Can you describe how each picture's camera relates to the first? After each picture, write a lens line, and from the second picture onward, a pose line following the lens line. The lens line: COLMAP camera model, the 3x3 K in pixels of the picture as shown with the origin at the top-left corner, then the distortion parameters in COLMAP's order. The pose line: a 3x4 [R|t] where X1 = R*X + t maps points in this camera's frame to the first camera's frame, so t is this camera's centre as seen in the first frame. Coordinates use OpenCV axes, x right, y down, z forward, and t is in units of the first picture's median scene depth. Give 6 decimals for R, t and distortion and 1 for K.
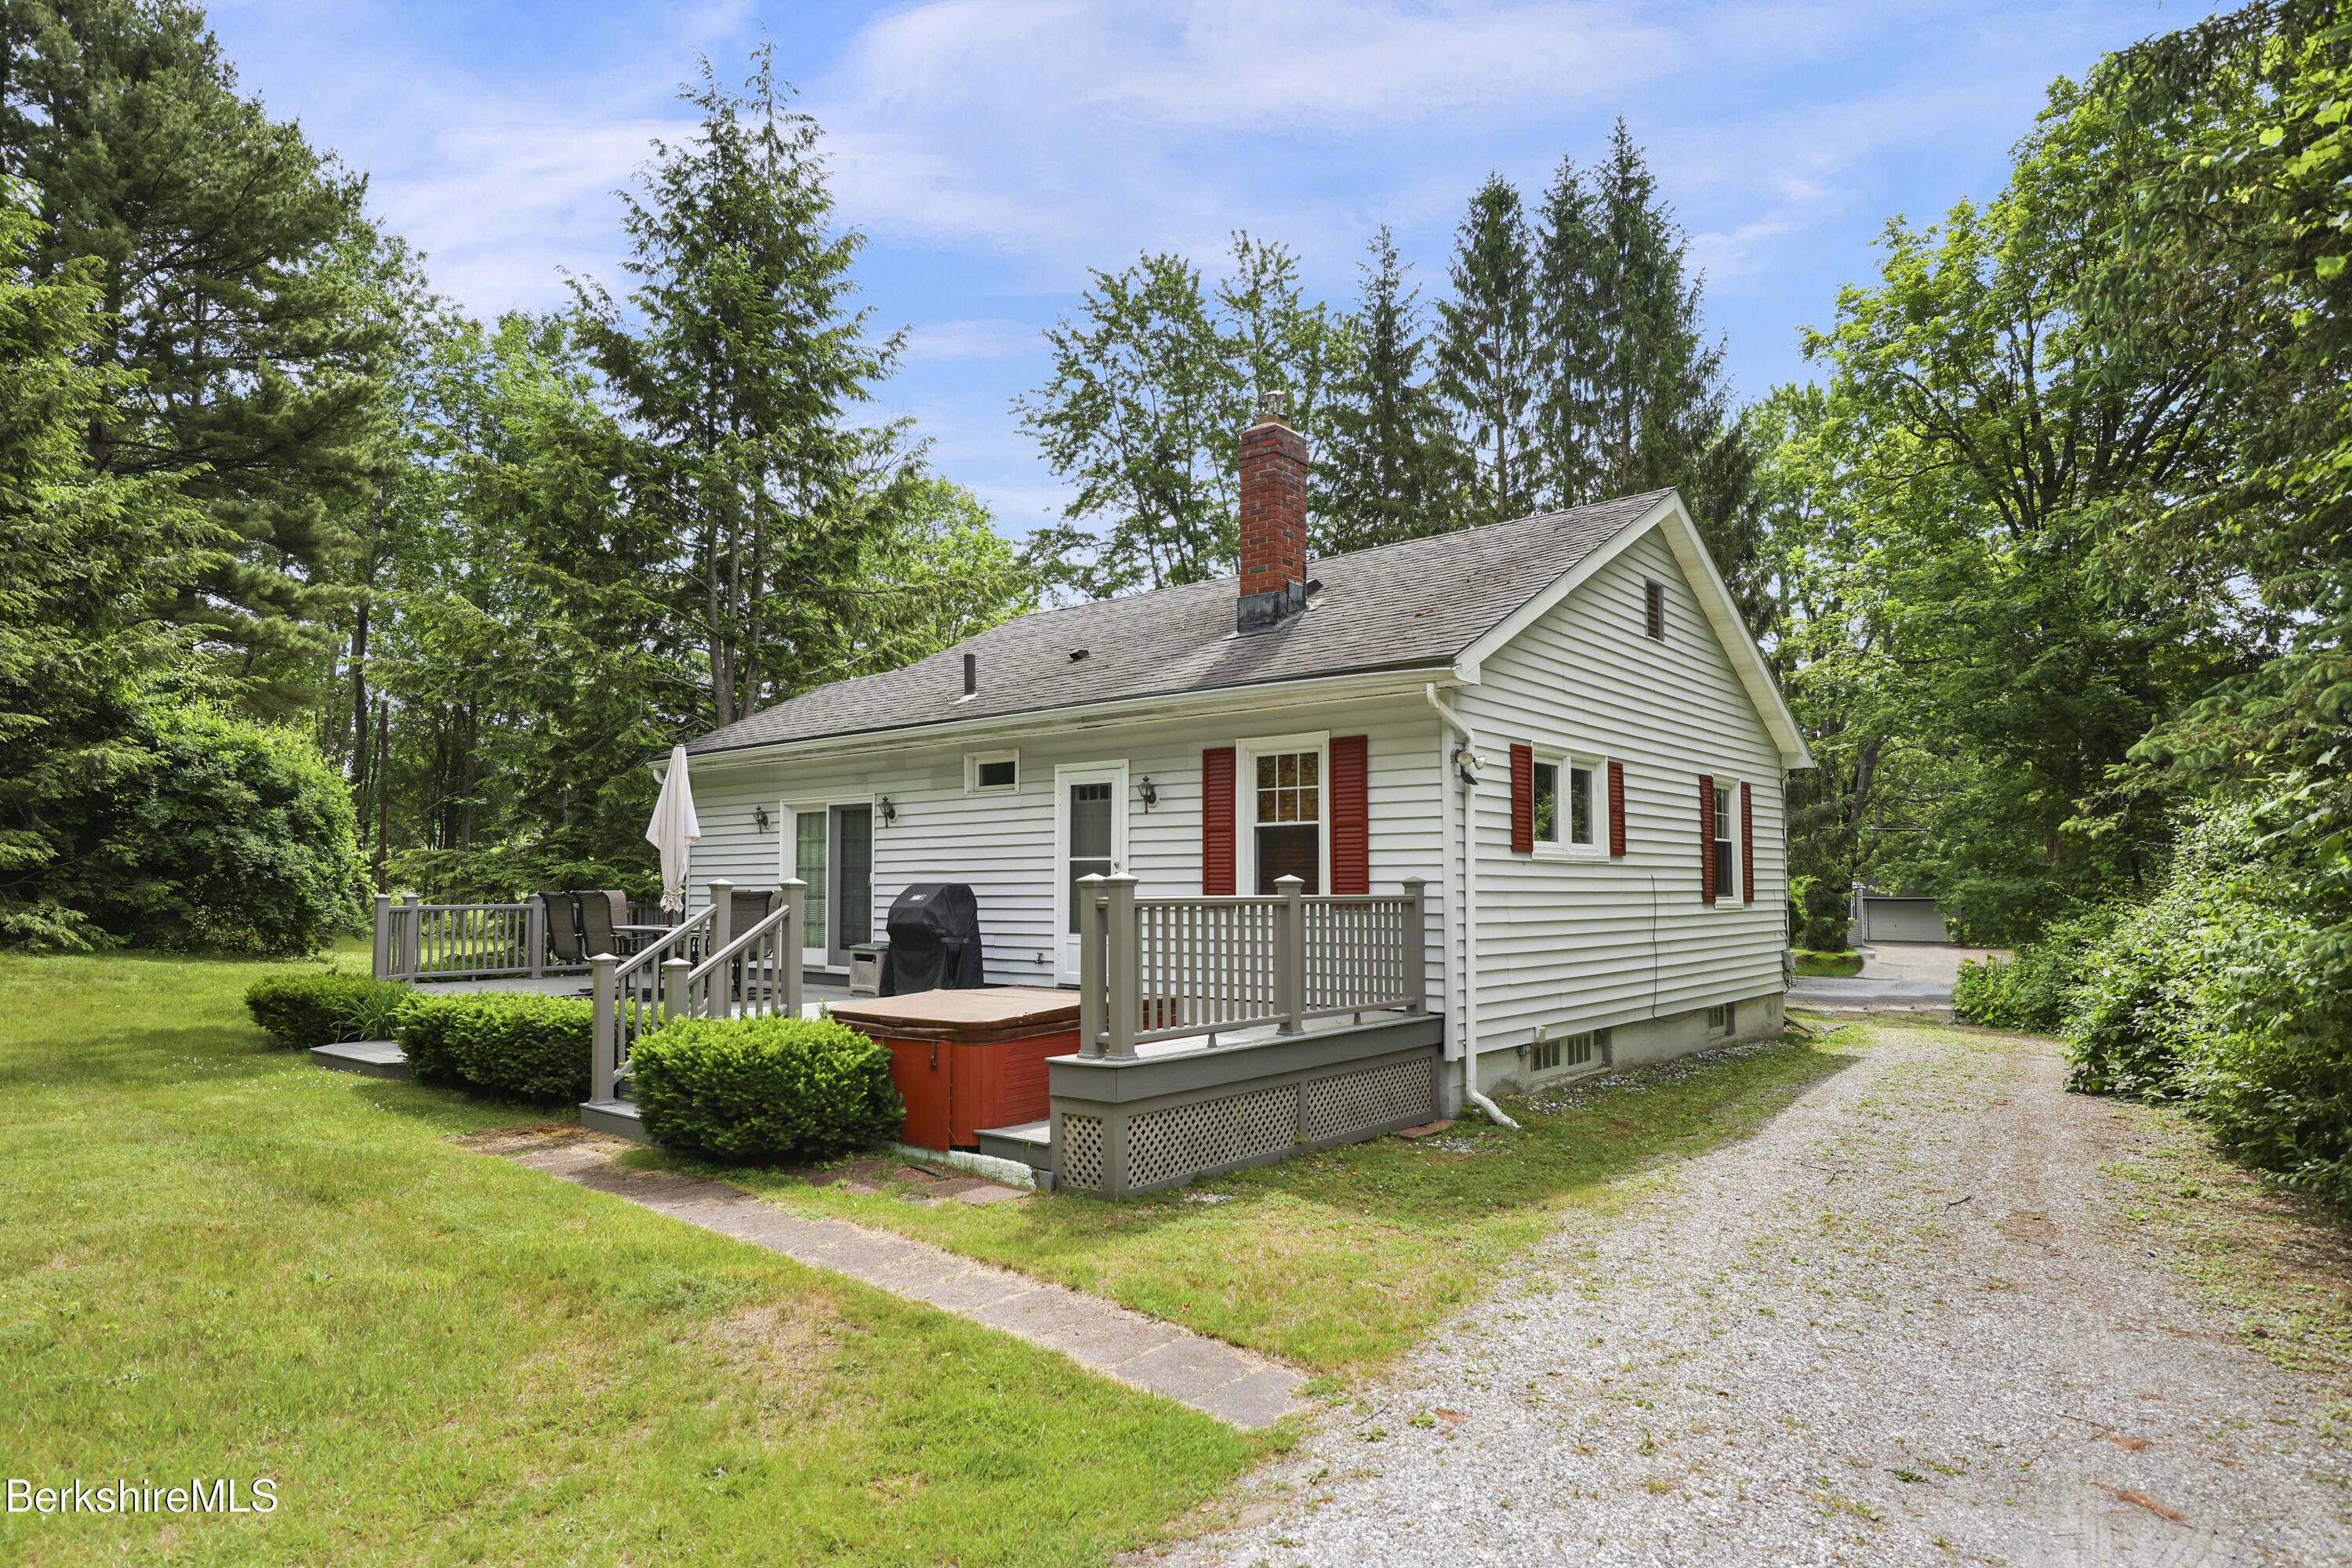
lens RADIAL K [[1339.8, 0, 1178.0], [0, 1339.8, 790.1], [0, 0, 1]] dist [-0.003987, 0.000075]
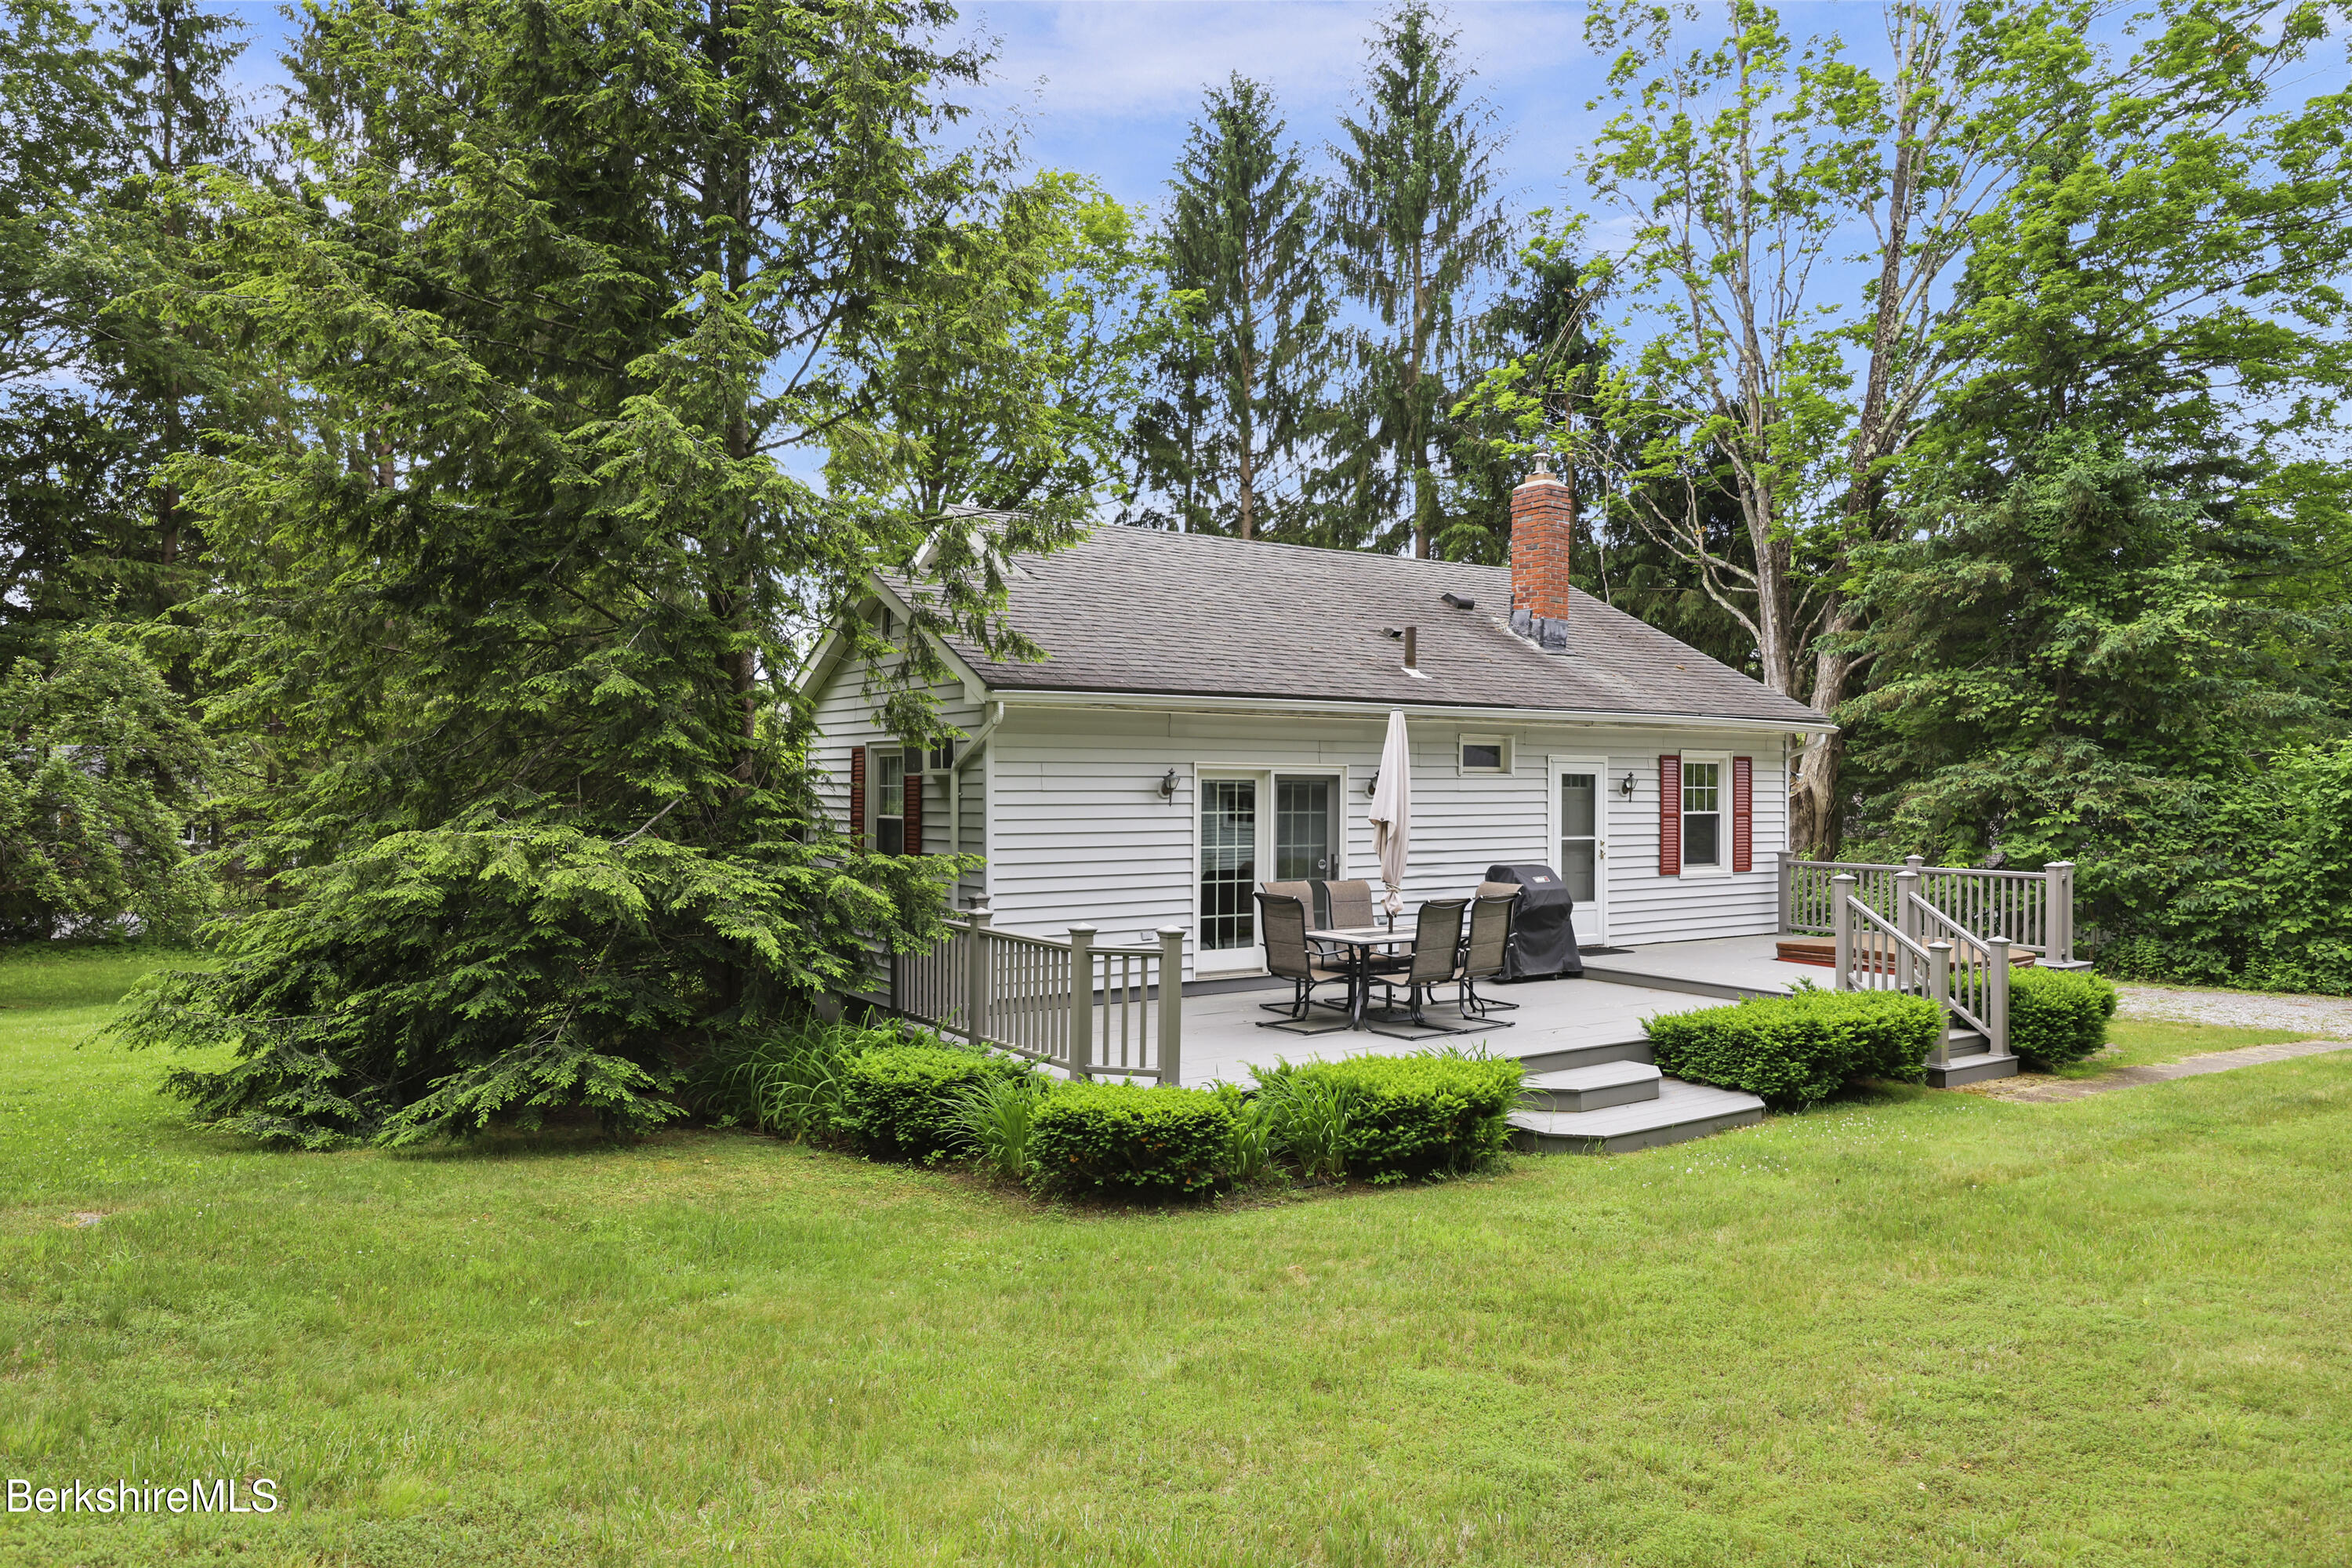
lens RADIAL K [[1540.0, 0, 1171.0], [0, 1540.0, 781.5], [0, 0, 1]] dist [0.002443, -0.002590]
pose [[0.272542, 0.004169, 0.962135, -1.515963], [-0.074753, 0.997060, 0.016855, 0.006197], [-0.959236, -0.076516, 0.272052, 1.017322]]
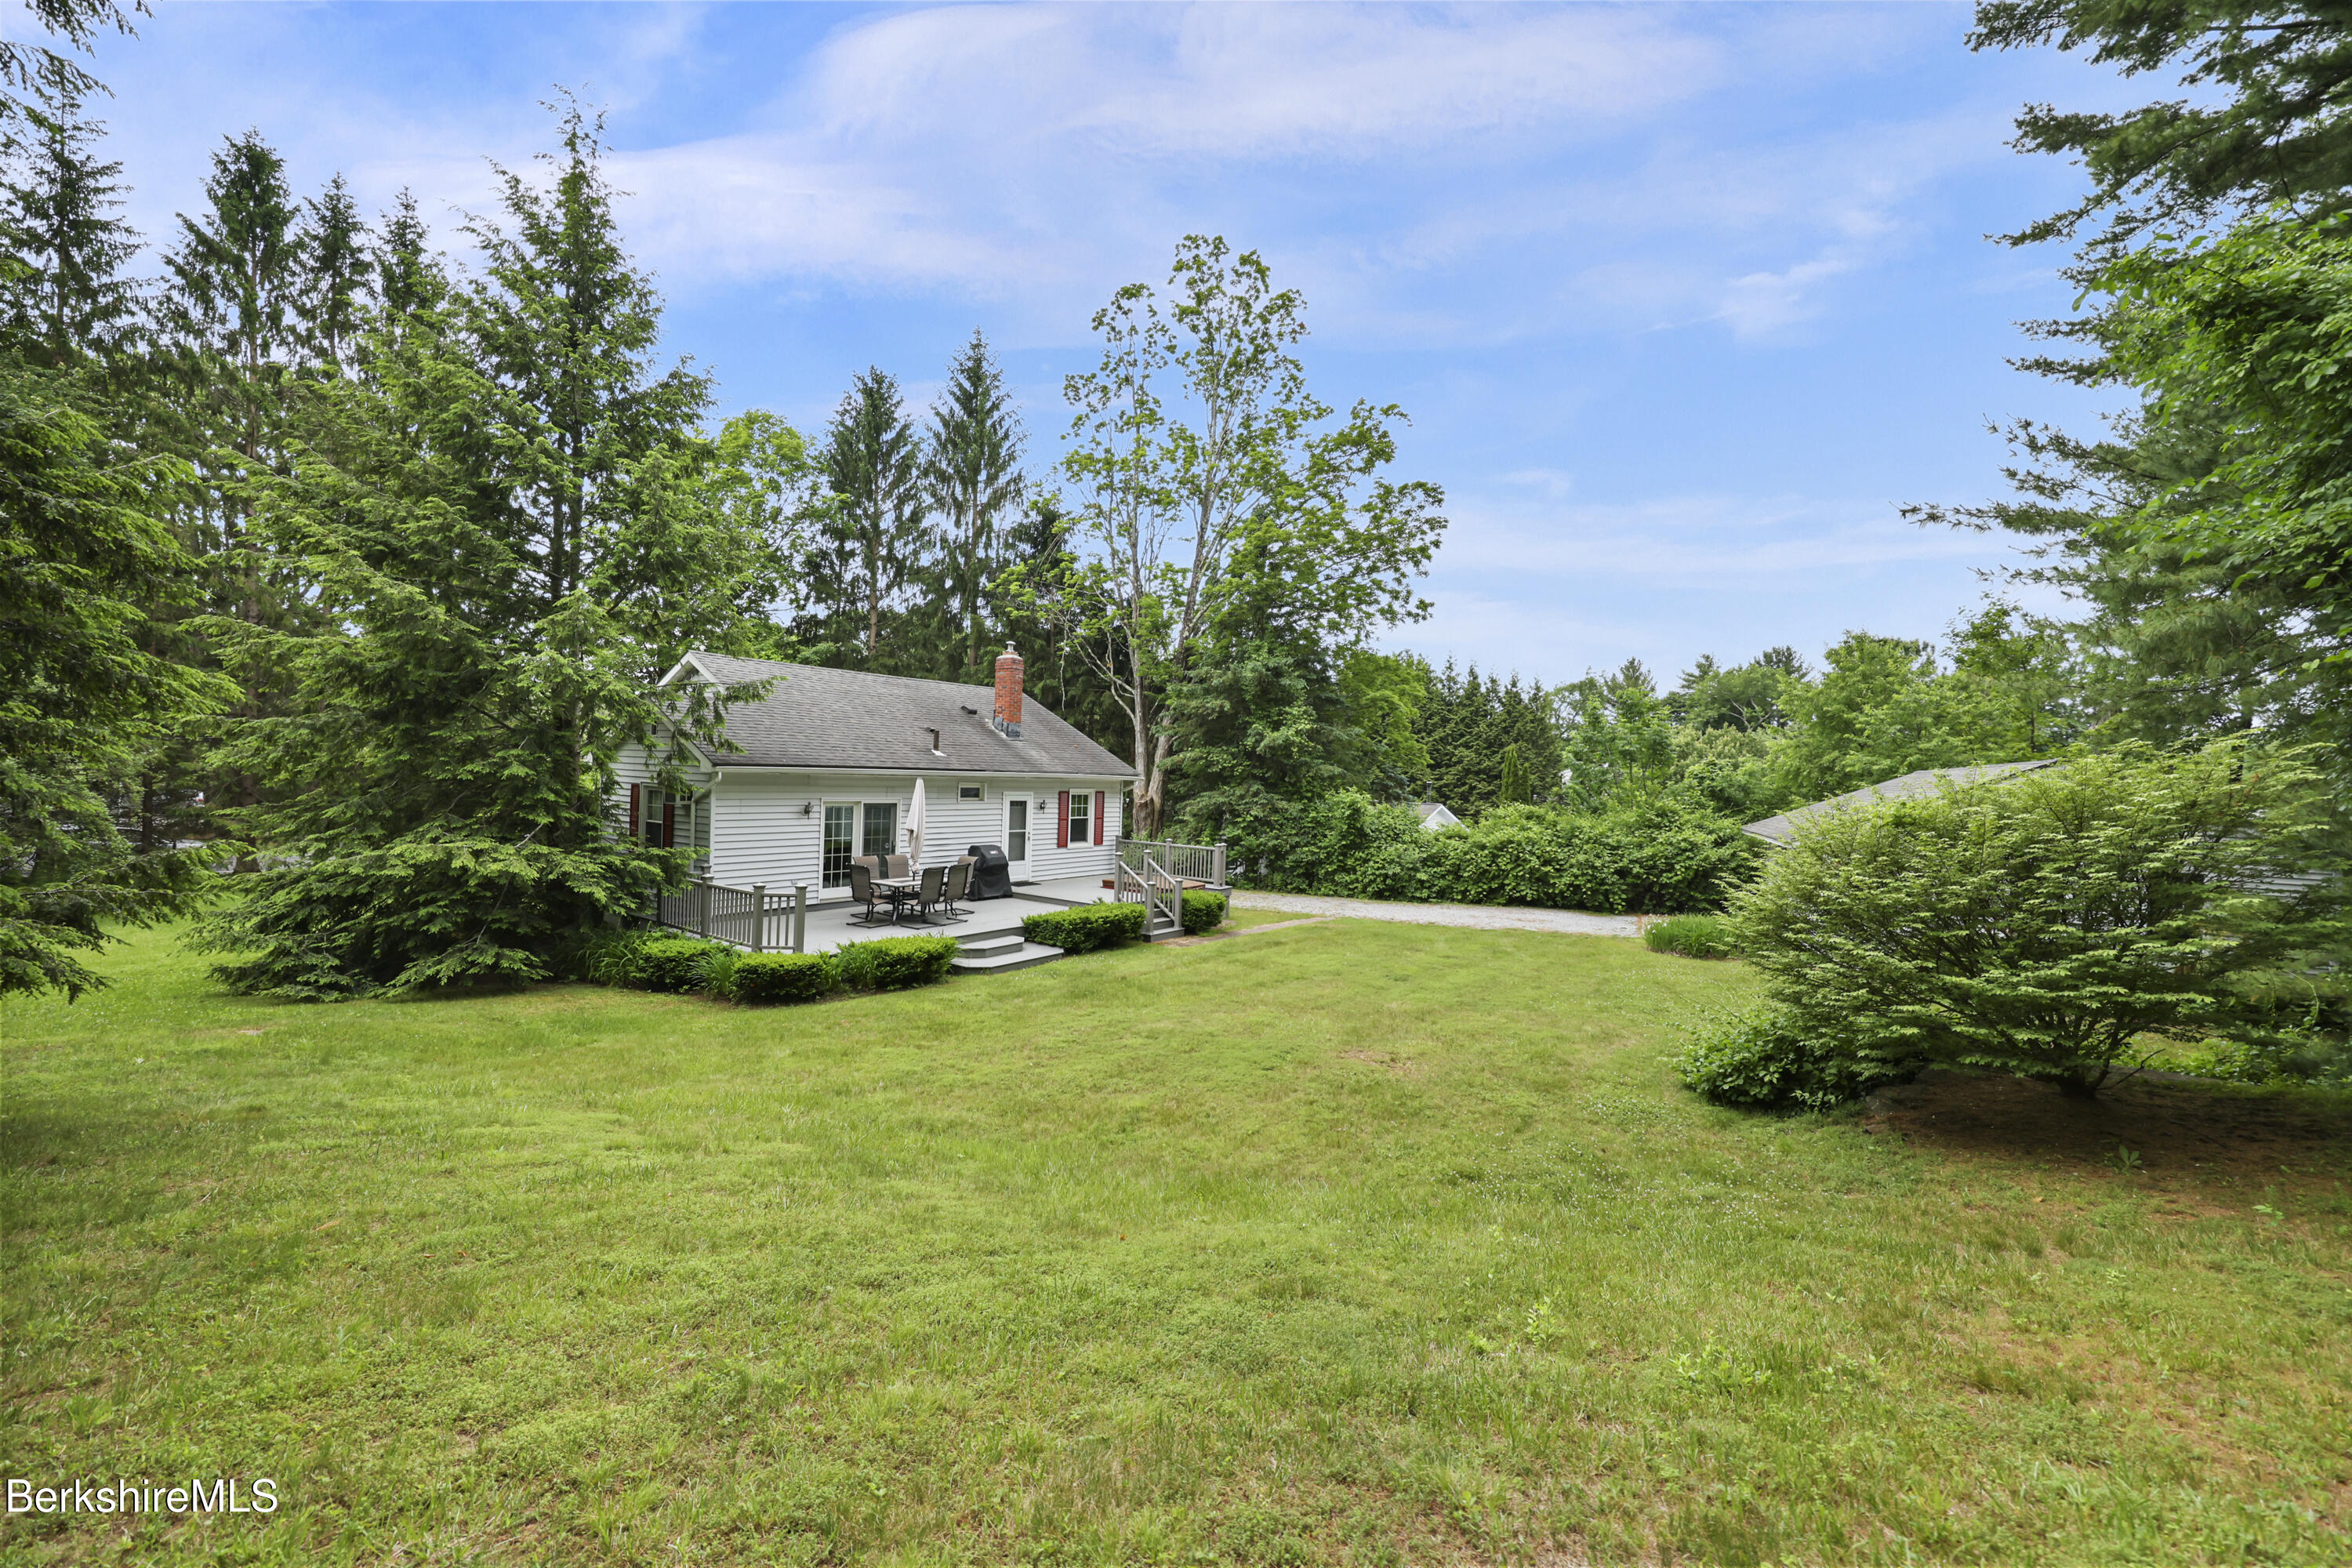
lens RADIAL K [[955.4, 0, 1183.7], [0, 955.4, 776.3], [0, 0, 1]] dist [-0.000653, 0.000234]
pose [[-0.077607, -0.006443, 0.996963, -1.928495], [-0.106530, 0.994308, -0.001867, -0.081666], [-0.991276, -0.106351, -0.077852, 0.875285]]
